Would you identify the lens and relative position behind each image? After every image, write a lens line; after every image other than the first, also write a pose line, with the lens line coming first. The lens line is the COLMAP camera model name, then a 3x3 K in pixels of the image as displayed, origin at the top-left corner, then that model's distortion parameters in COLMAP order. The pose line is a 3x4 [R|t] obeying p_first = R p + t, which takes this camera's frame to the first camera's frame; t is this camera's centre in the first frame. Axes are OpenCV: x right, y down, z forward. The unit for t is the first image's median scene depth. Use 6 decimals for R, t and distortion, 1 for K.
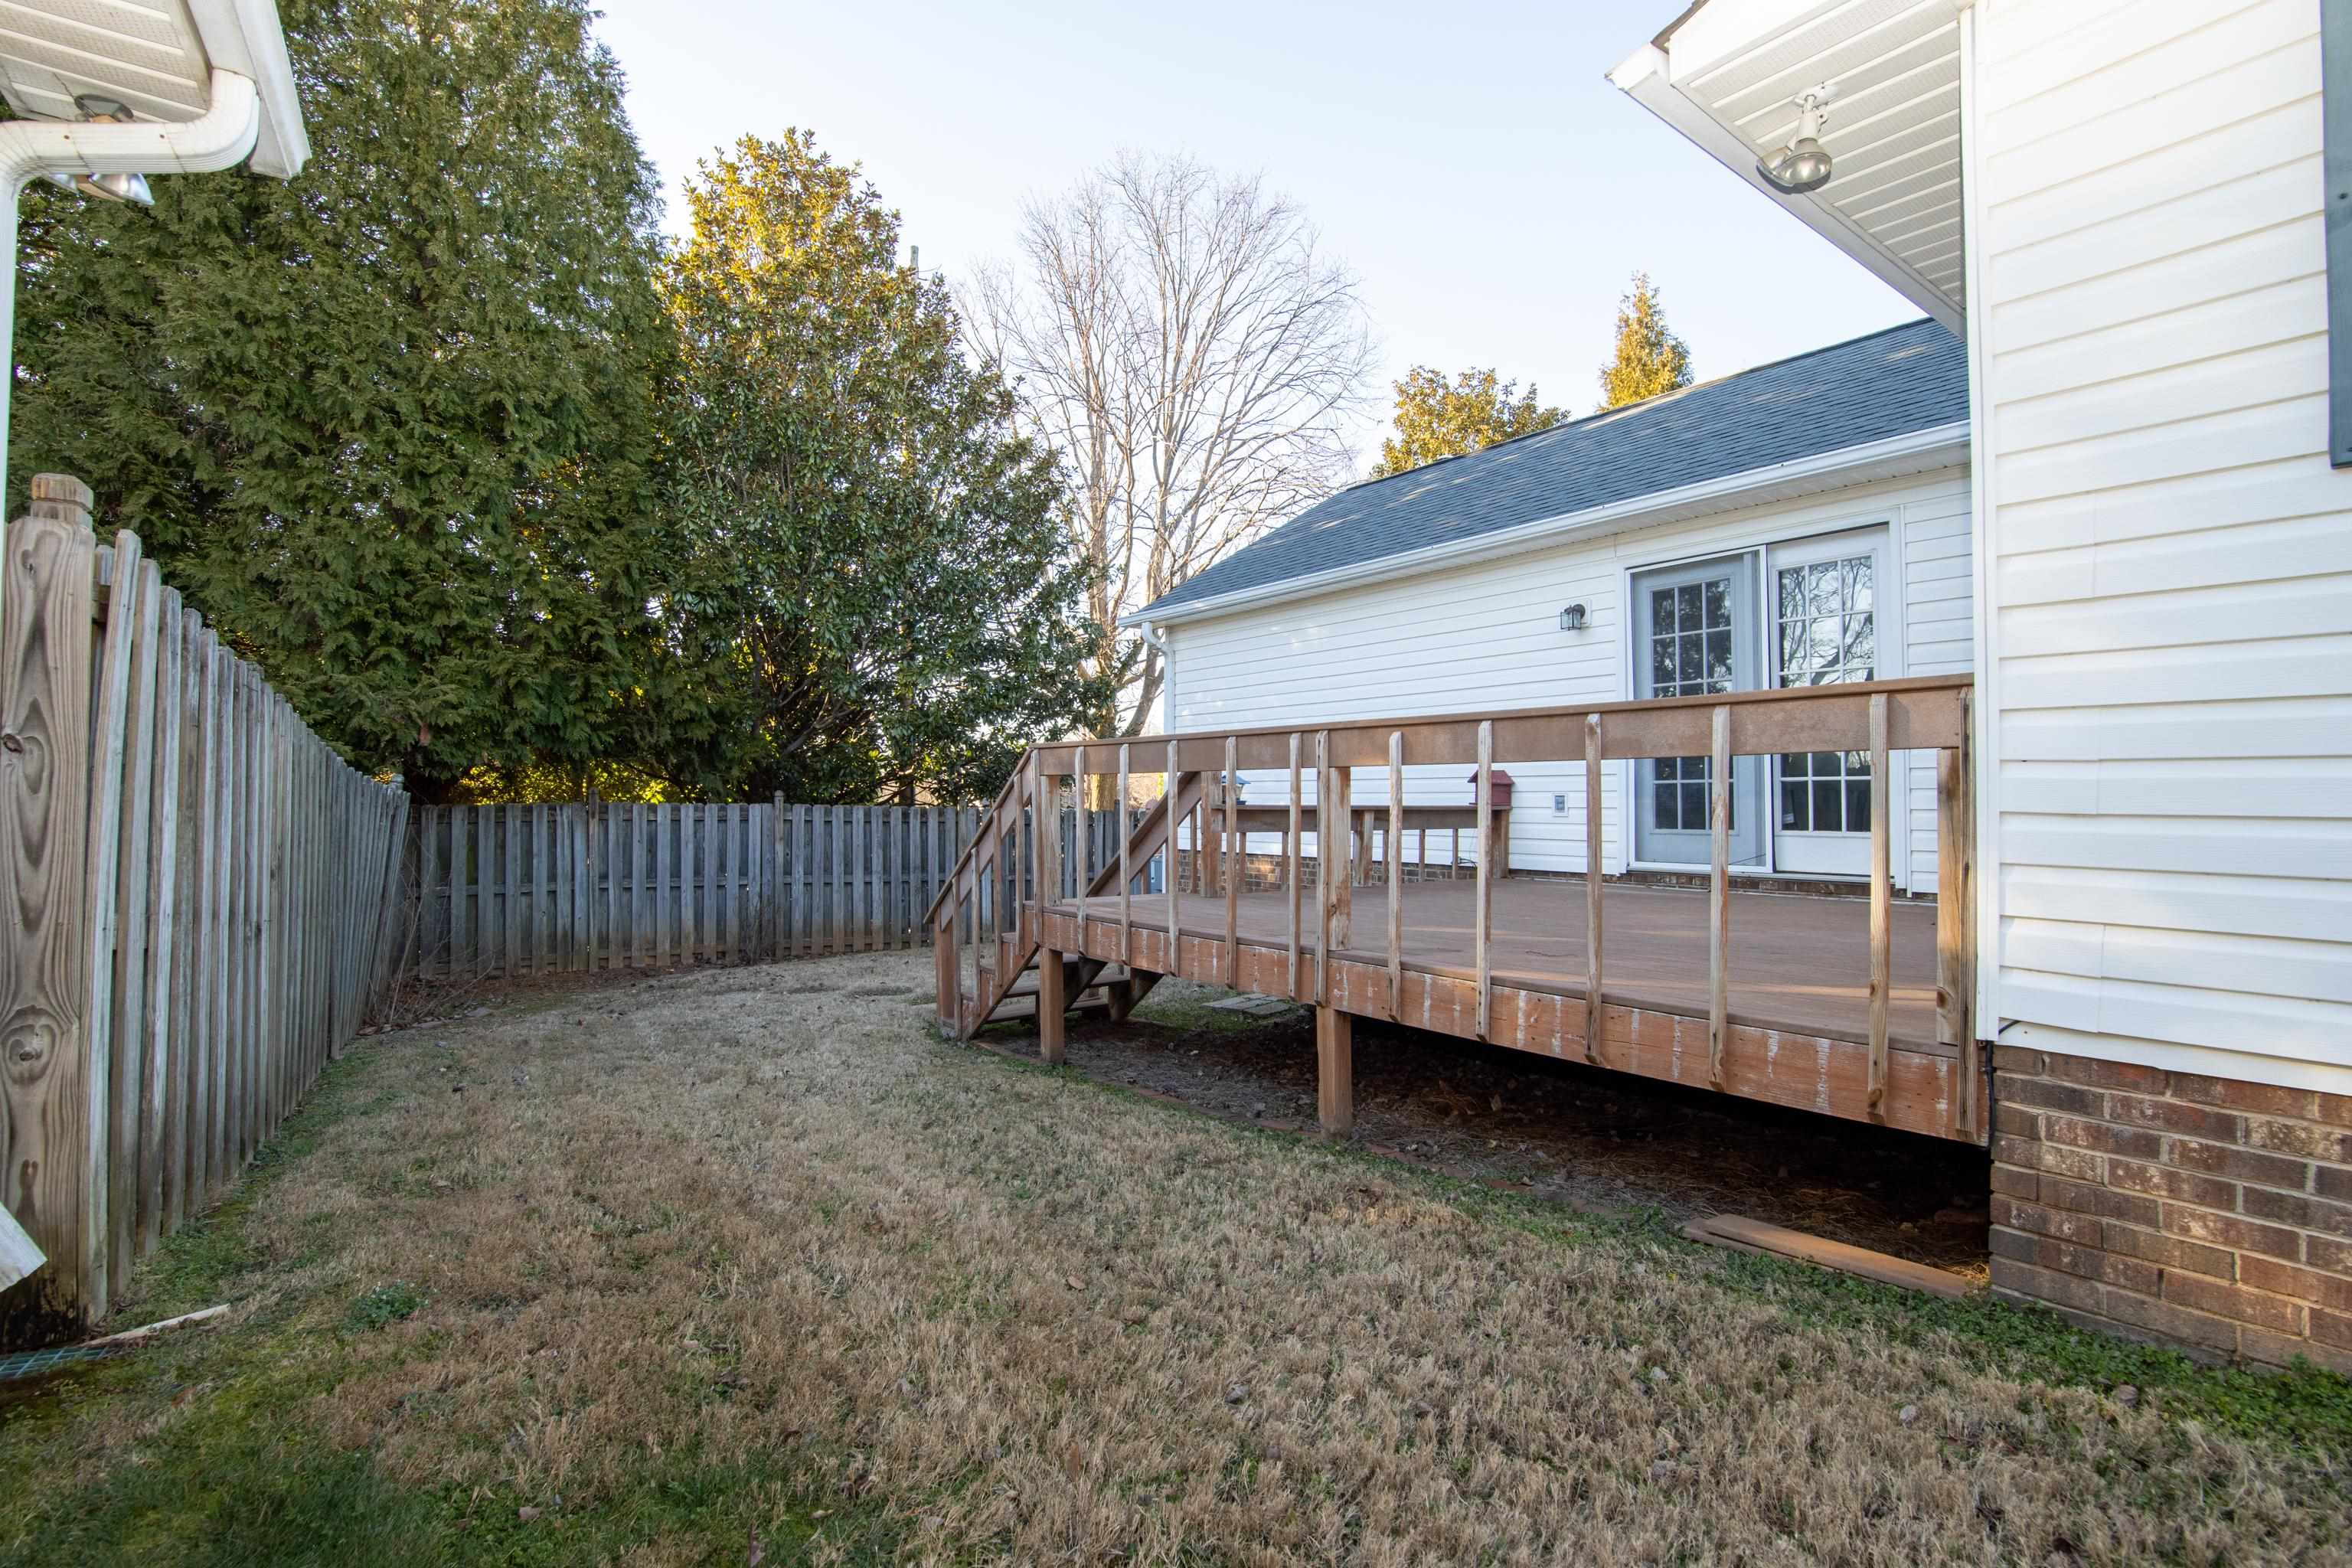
lens RADIAL K [[1114.8, 0, 1179.3], [0, 1114.8, 780.8], [0, 0, 1]] dist [-0.038973, 0.005591]
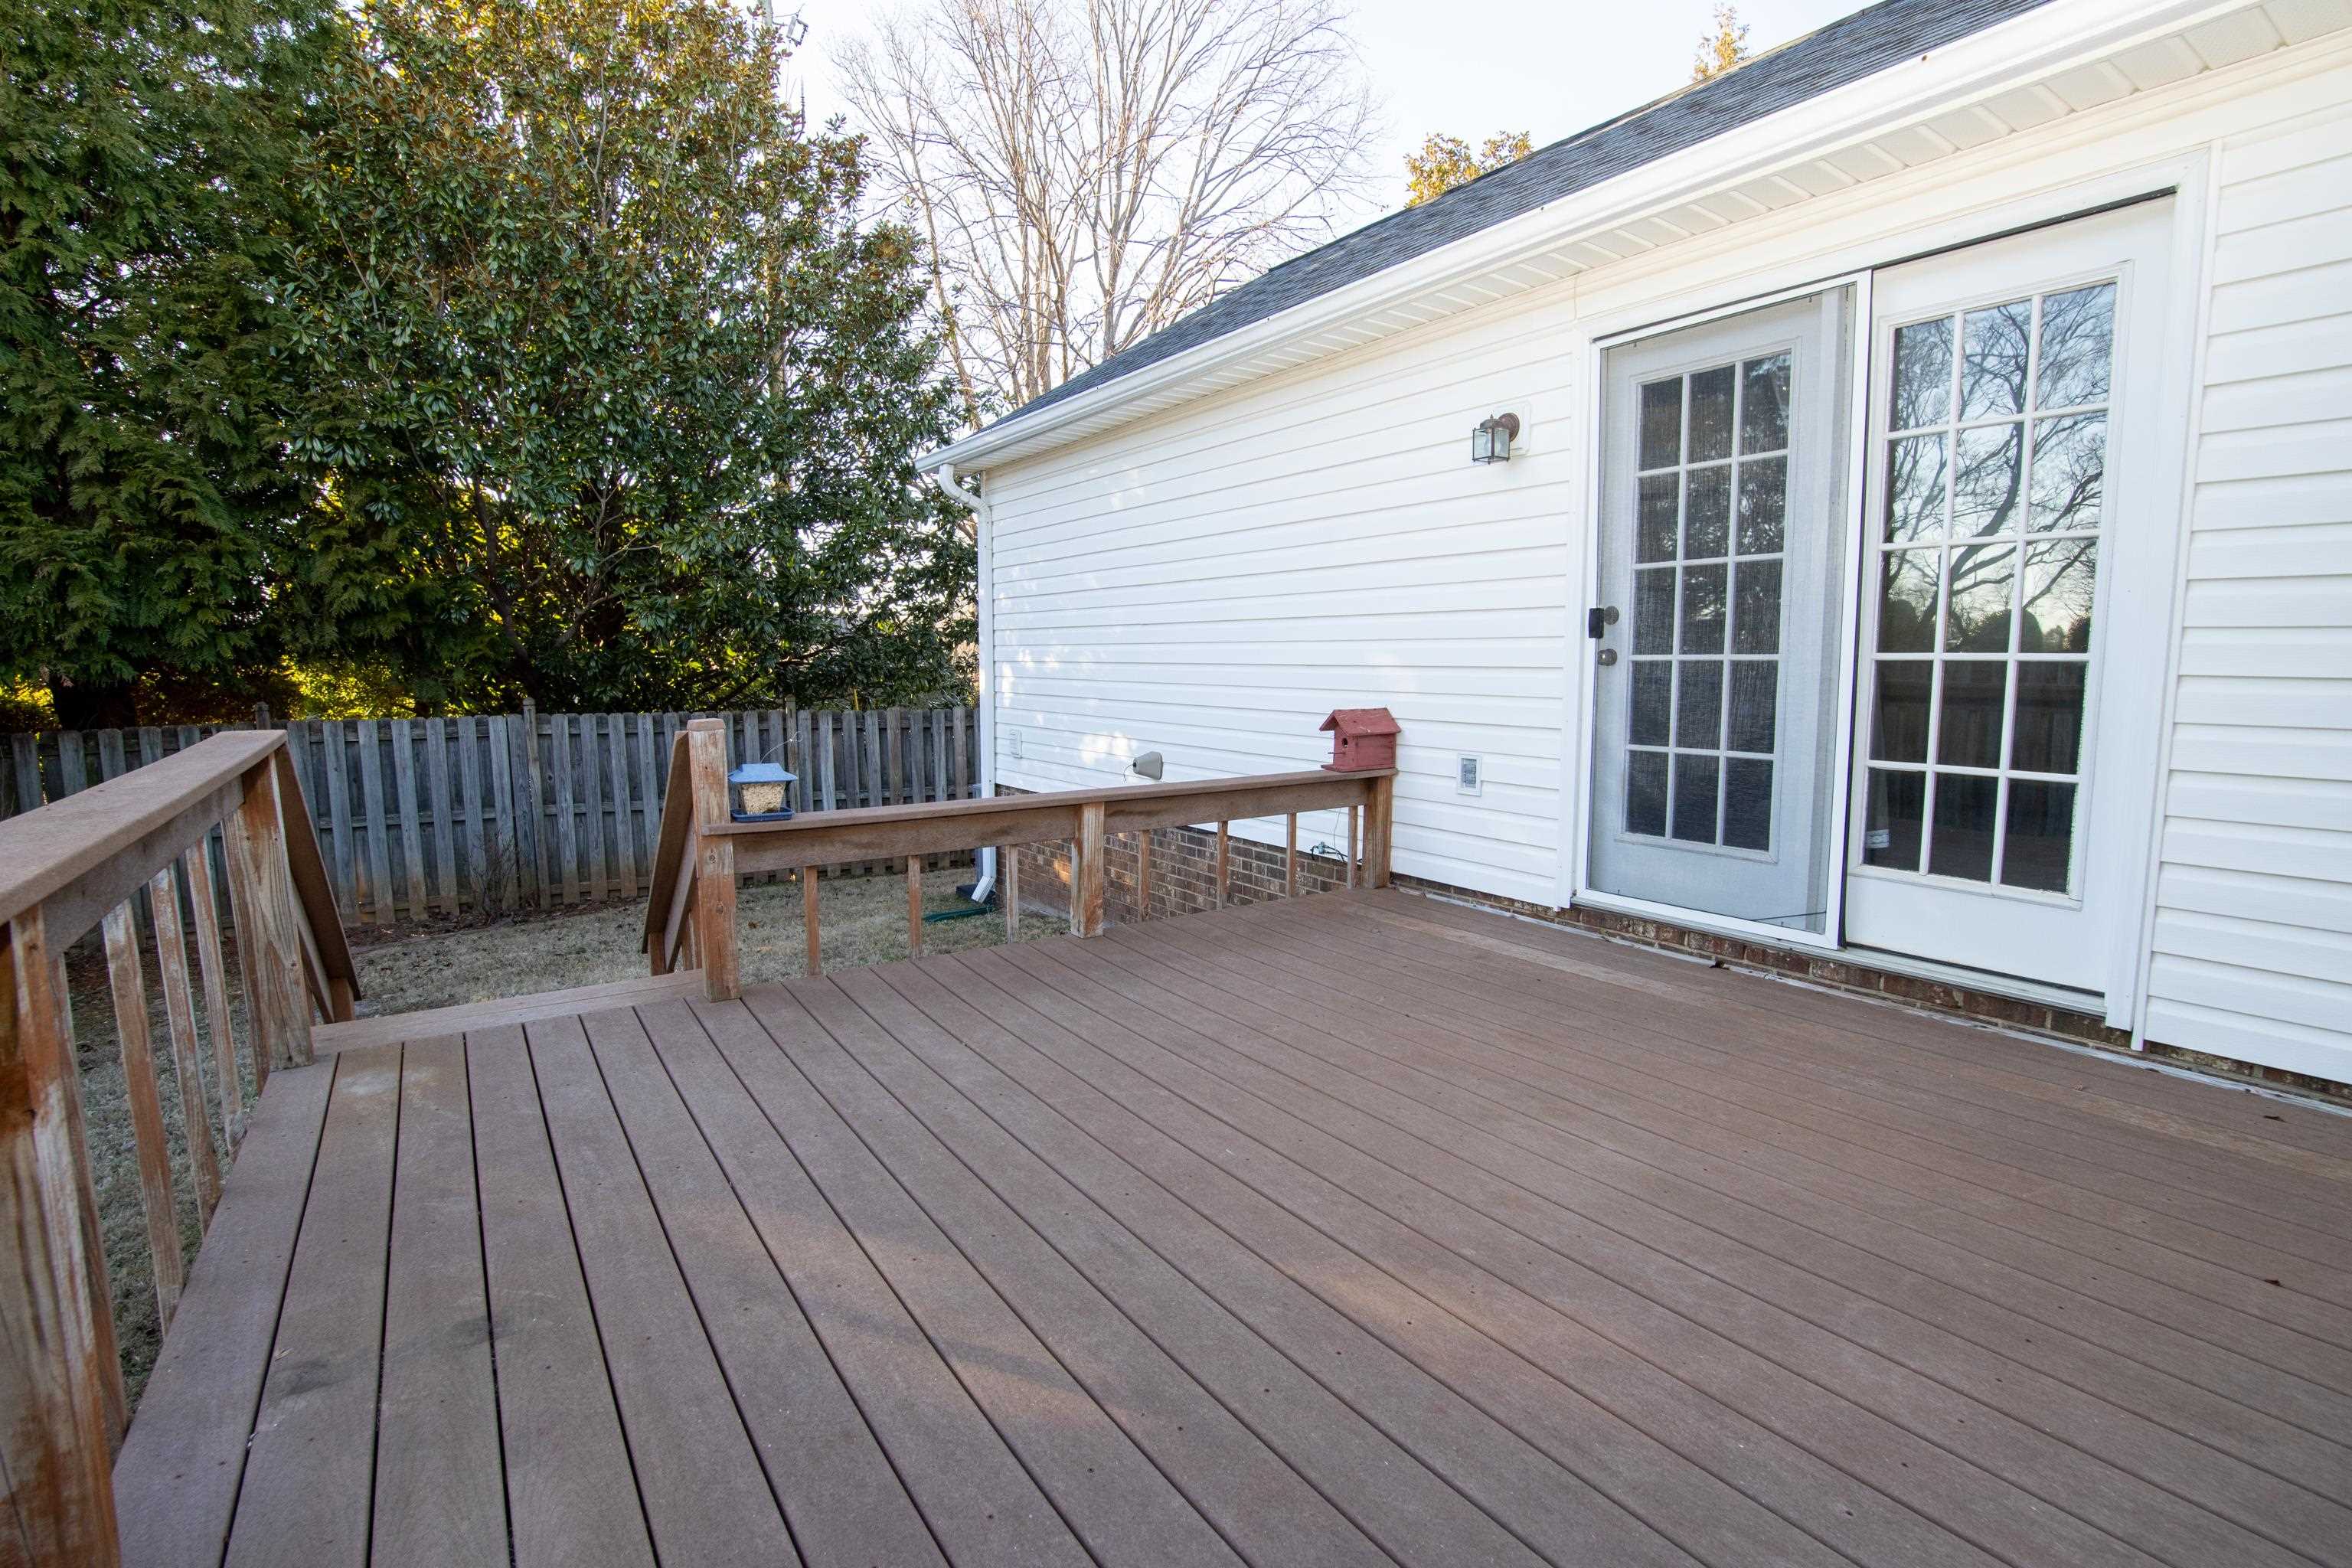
lens RADIAL K [[1114.8, 0, 1175.0], [0, 1114.8, 784.7], [0, 0, 1]] dist [-0.038973, 0.005591]
pose [[0.998373, -0.000350, -0.057013, 0.158495], [0.008141, 0.990609, 0.136485, -0.037645], [0.056429, -0.136727, 0.989000, 0.297771]]
